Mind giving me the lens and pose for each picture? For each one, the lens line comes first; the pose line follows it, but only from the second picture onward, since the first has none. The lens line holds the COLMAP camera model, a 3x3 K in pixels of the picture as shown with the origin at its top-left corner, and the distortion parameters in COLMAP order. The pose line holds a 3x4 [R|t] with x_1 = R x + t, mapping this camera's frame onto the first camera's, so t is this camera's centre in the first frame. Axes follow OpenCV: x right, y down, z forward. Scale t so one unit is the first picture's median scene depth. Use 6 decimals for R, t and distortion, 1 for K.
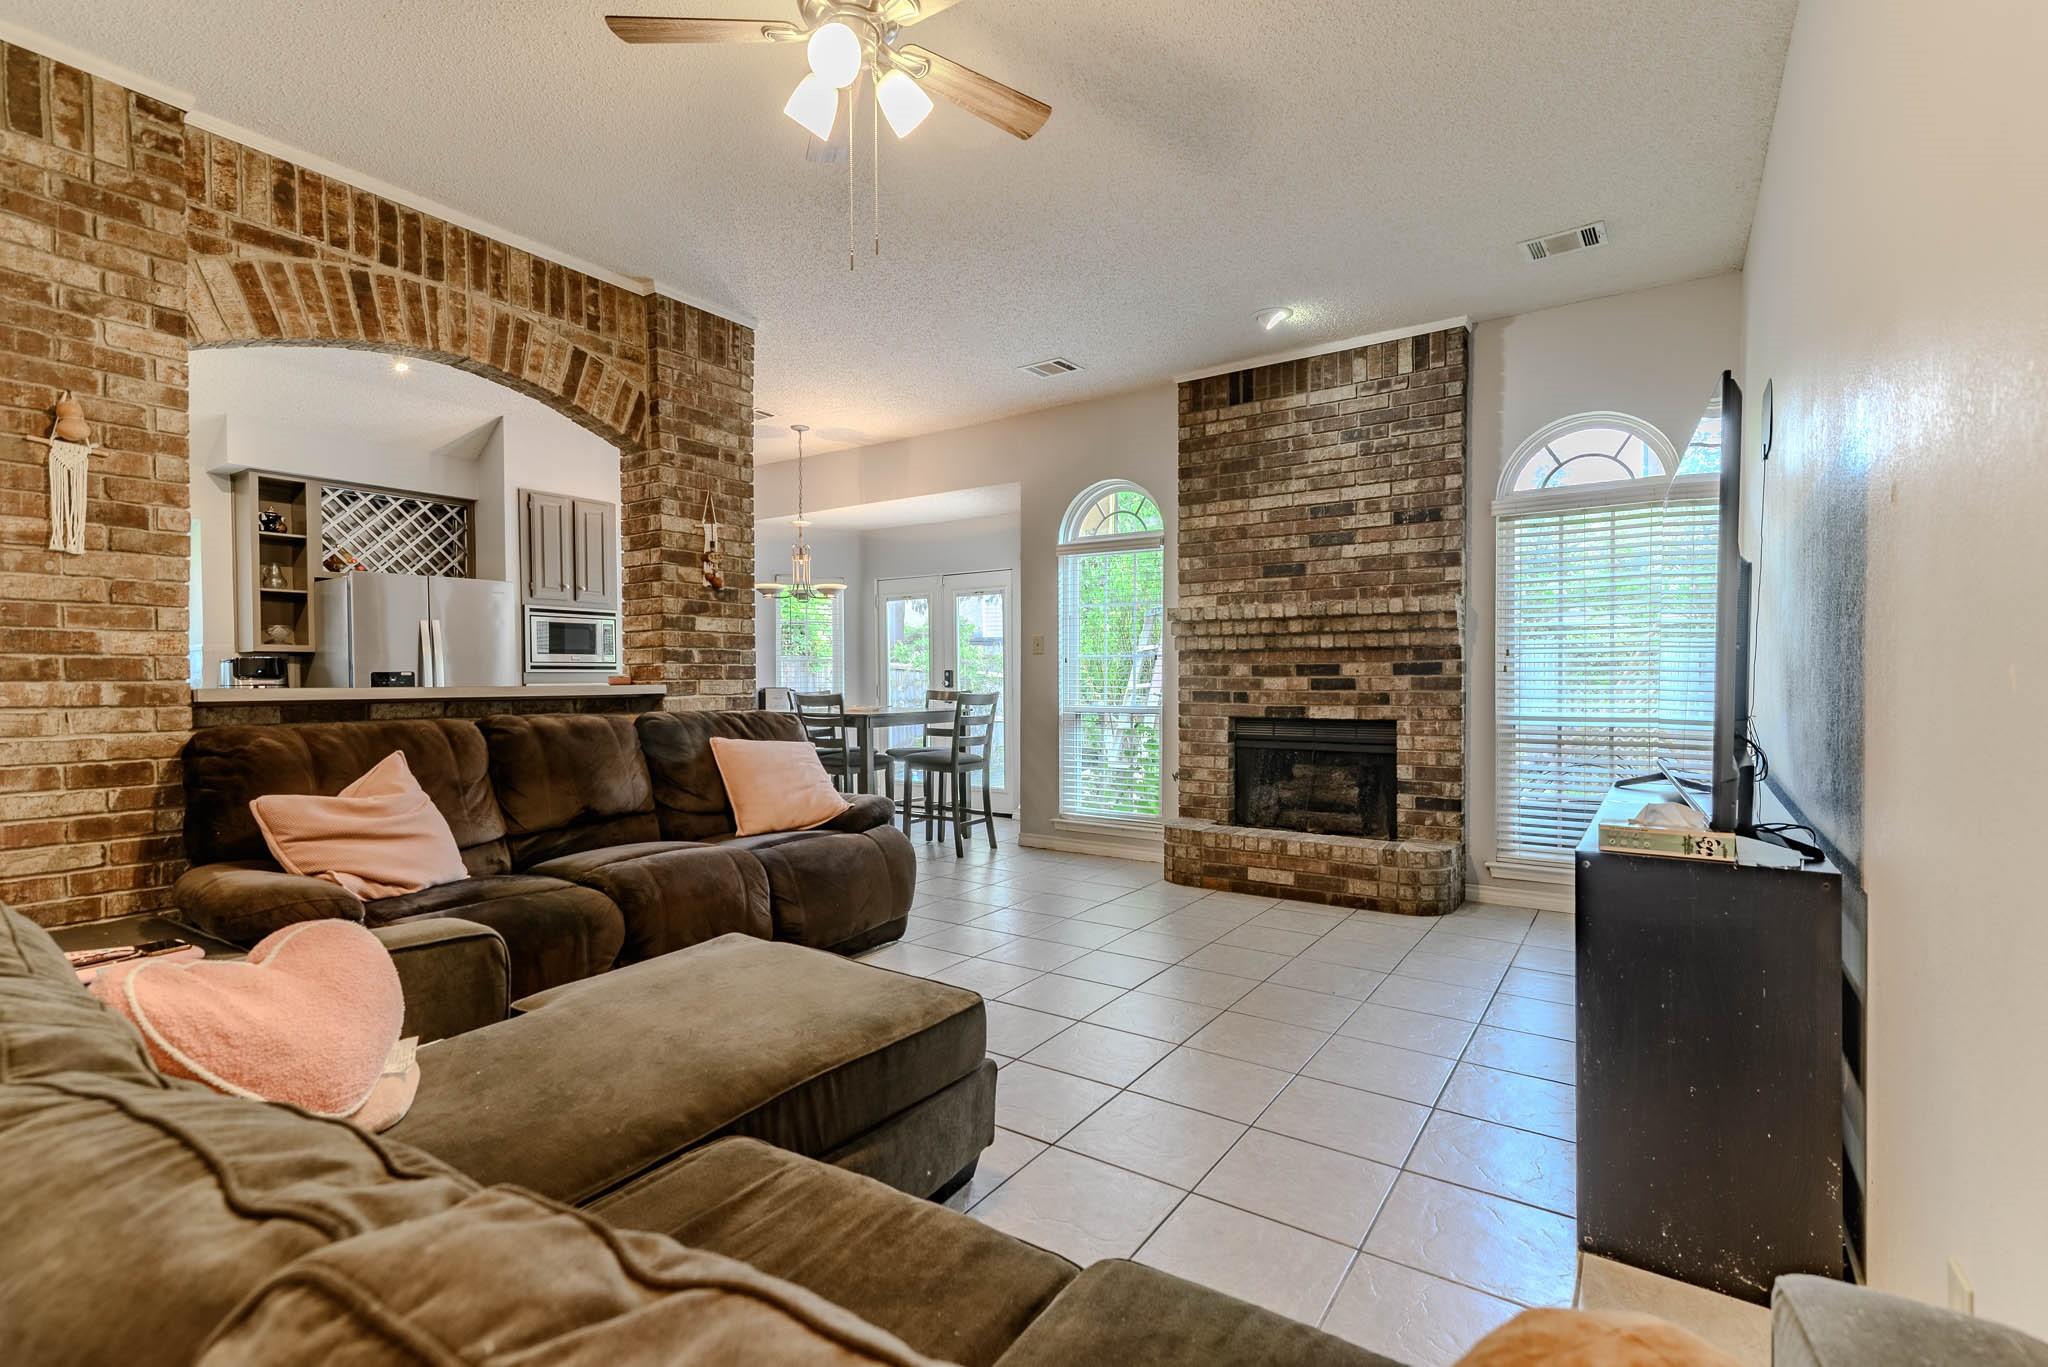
lens RADIAL K [[941.0, 0, 1025.9], [0, 941.0, 694.4], [0, 0, 1]] dist [0.004749, -0.000457]
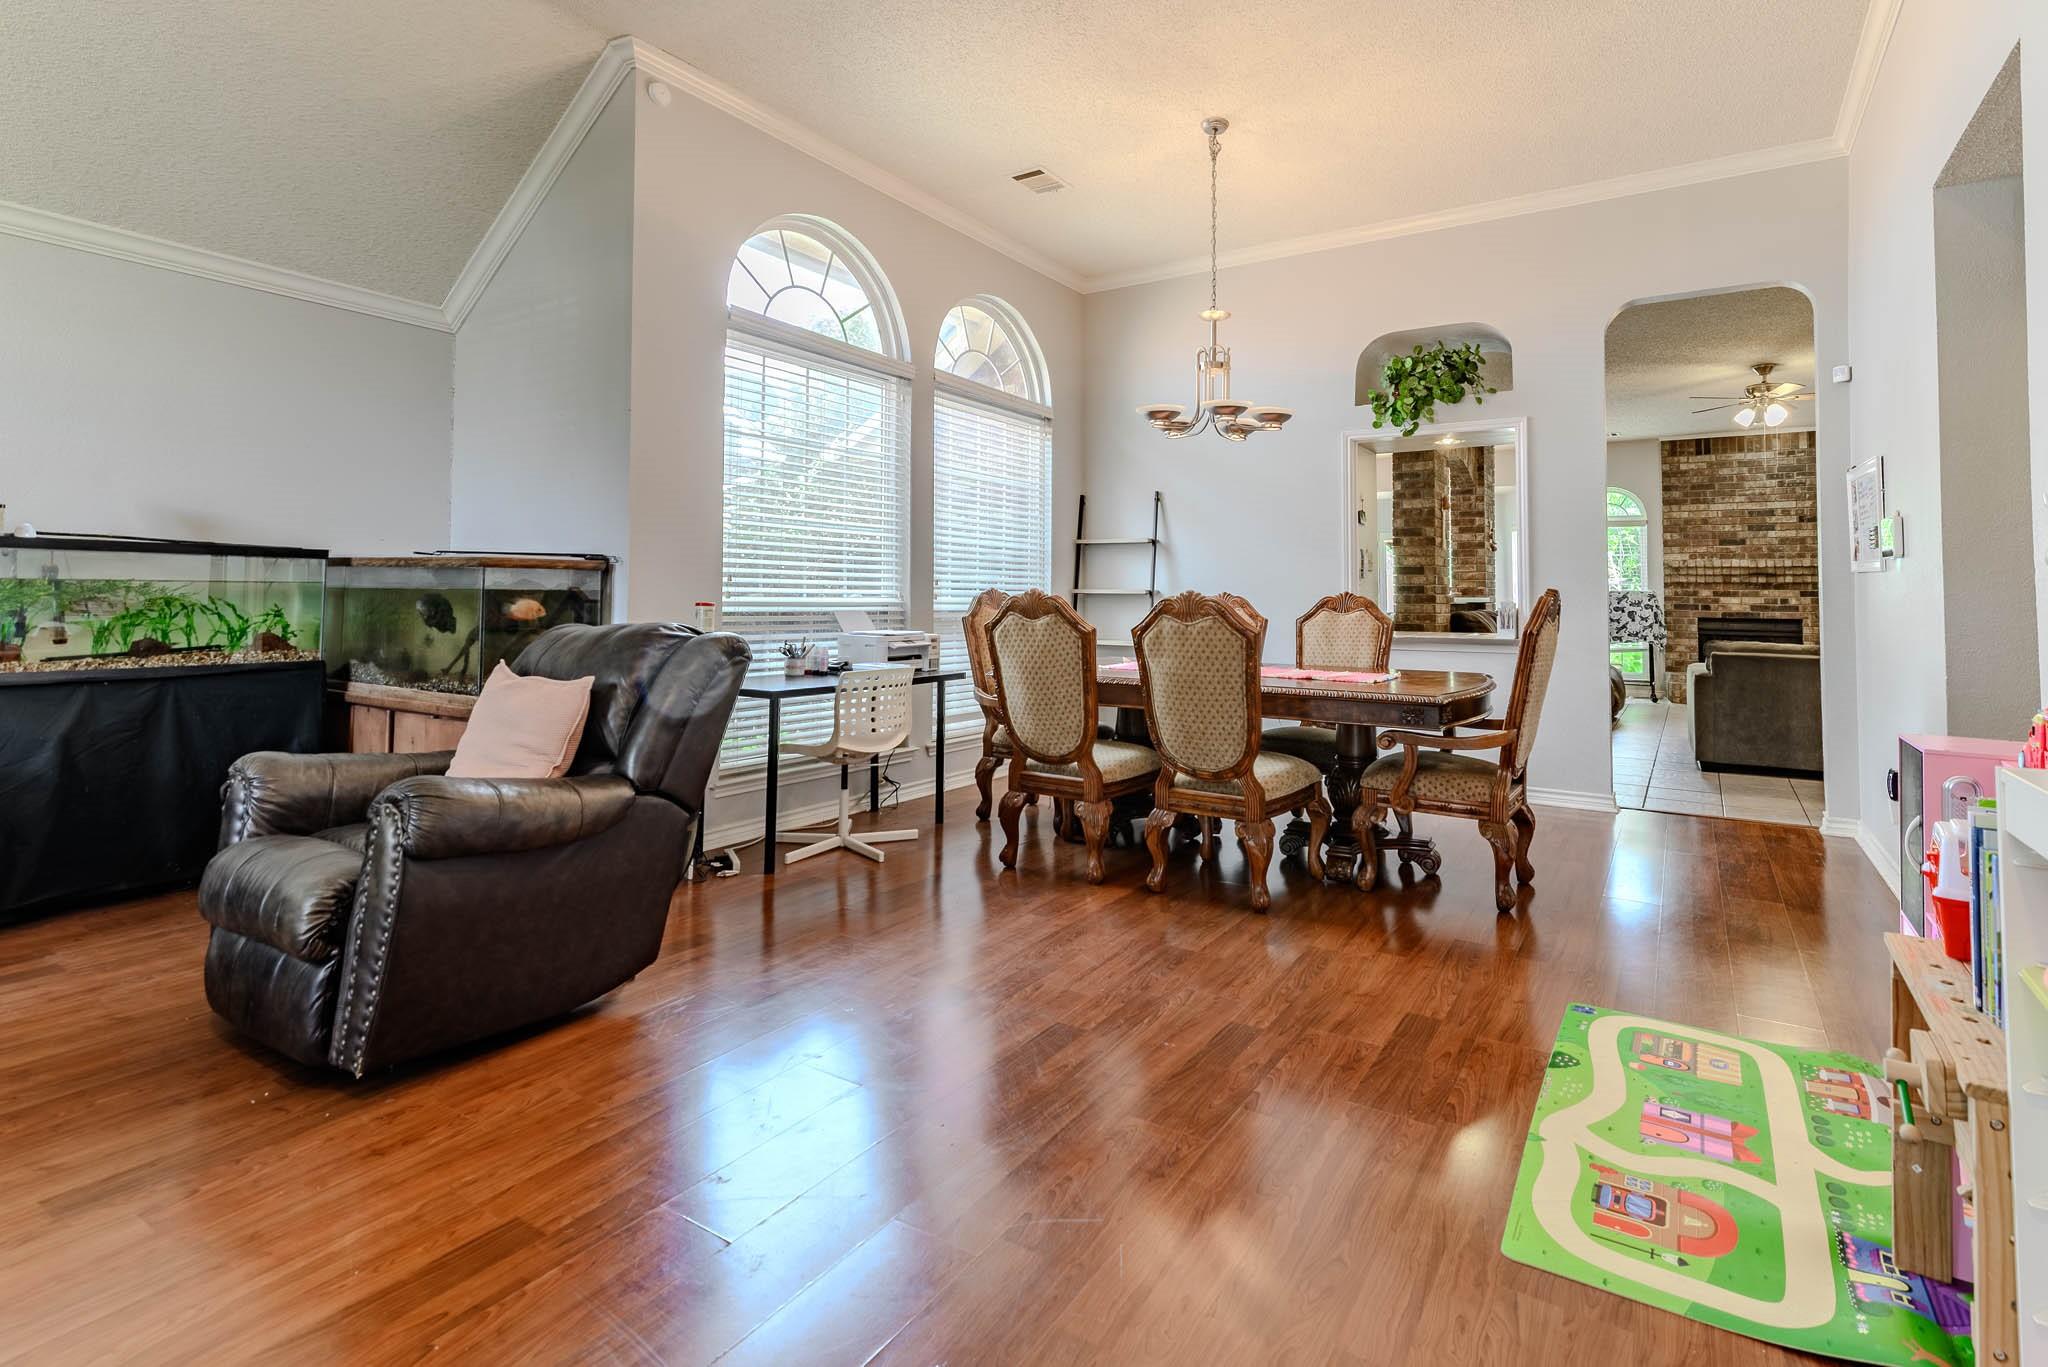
lens RADIAL K [[941.0, 0, 1111.1], [0, 941.0, 554.4], [0, 0, 1]] dist [0.004749, -0.000457]
pose [[0.999024, 0.012163, 0.042453, -1.079020], [-0.009708, 0.998295, -0.057565, 0.017811], [-0.043080, 0.057097, 0.997439, -0.876022]]
